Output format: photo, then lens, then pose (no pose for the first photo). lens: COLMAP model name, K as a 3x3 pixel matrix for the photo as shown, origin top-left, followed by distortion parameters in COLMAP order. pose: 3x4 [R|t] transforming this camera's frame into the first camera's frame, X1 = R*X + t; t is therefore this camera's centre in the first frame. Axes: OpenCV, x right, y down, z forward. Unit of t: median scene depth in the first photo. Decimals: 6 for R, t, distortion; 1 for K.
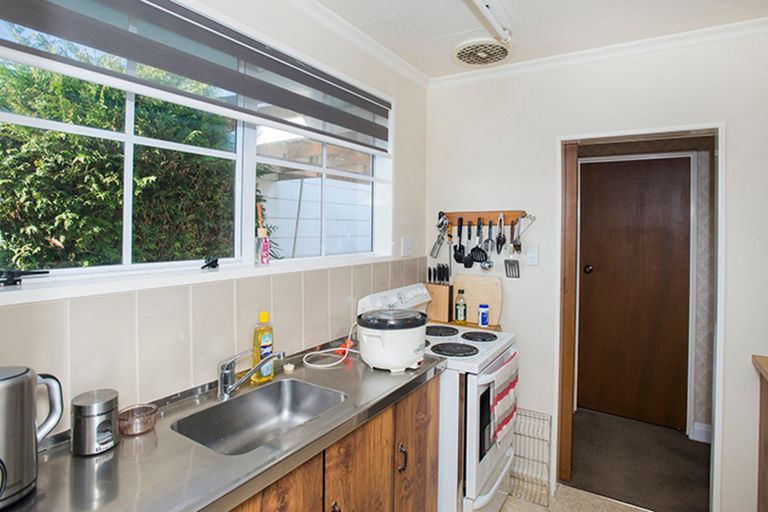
lens RADIAL K [[377.3, 0, 382.4], [0, 377.3, 256.1], [0, 0, 1]] dist [-0.000381, 0.000054]
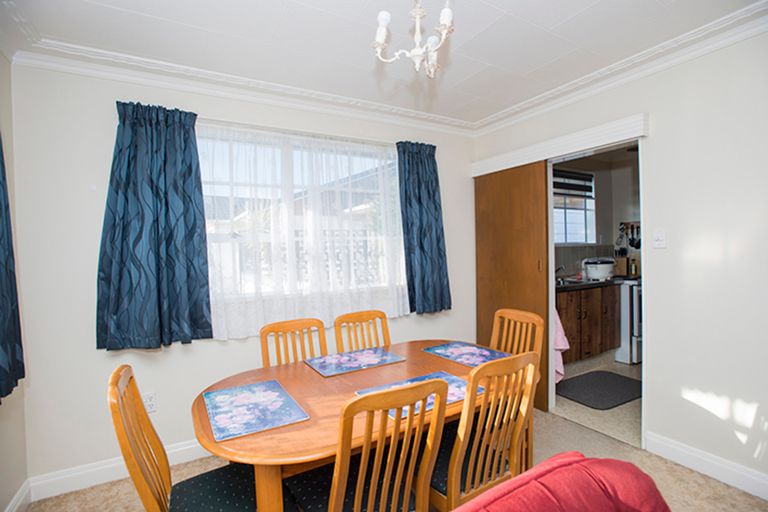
lens RADIAL K [[377.3, 0, 383.4], [0, 377.3, 250.2], [0, 0, 1]] dist [-0.000381, 0.000054]
pose [[0.904946, -0.015108, -0.425259, -0.151753], [-0.006254, 0.998789, -0.048794, 0.147009], [0.425481, 0.046816, 0.903756, -1.448861]]
